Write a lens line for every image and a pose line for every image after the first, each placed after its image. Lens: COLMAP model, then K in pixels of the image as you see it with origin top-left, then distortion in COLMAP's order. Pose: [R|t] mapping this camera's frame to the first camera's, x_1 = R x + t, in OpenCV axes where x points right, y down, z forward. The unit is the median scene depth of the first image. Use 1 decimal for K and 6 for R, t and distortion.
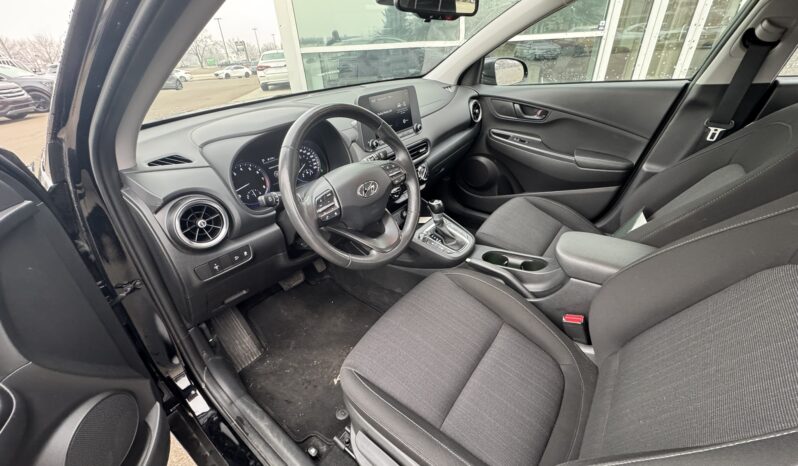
lens RADIAL K [[321.6, 0, 399.0], [0, 321.6, 233.0], [0, 0, 1]] dist [0.002523, 0.000235]
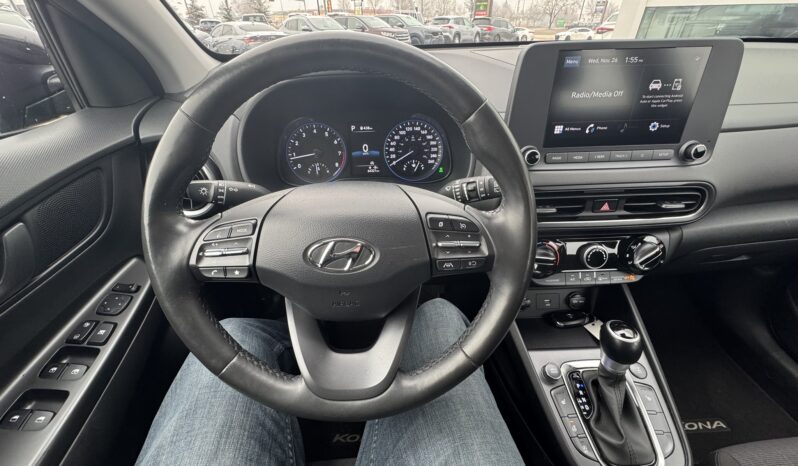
lens RADIAL K [[321.6, 0, 399.0], [0, 321.6, 233.0], [0, 0, 1]] dist [0.002523, 0.000235]
pose [[0.630910, 0.461235, -0.623871, 0.140080], [-0.406367, 0.881435, 0.240703, -0.206743], [0.660923, 0.101659, 0.743537, 0.523522]]
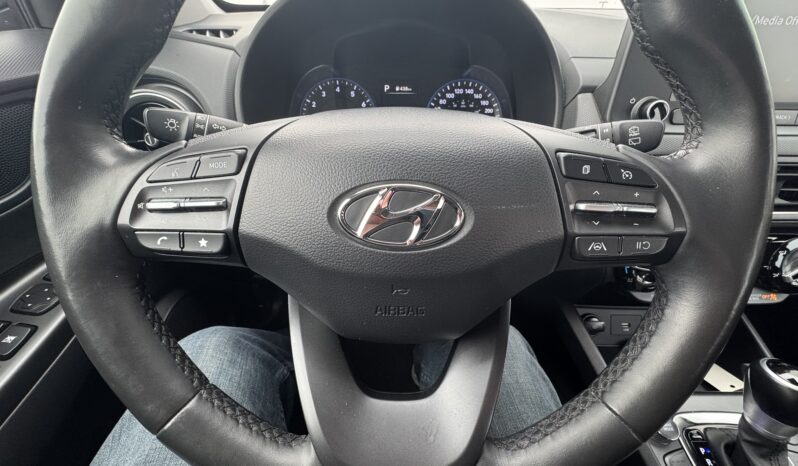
lens RADIAL K [[321.6, 0, 399.0], [0, 321.6, 233.0], [0, 0, 1]] dist [0.002523, 0.000235]
pose [[0.601862, 0.458358, -0.653964, 0.035950], [-0.442179, 0.873174, 0.205050, -0.120307], [0.665011, 0.165758, 0.728207, 0.598345]]
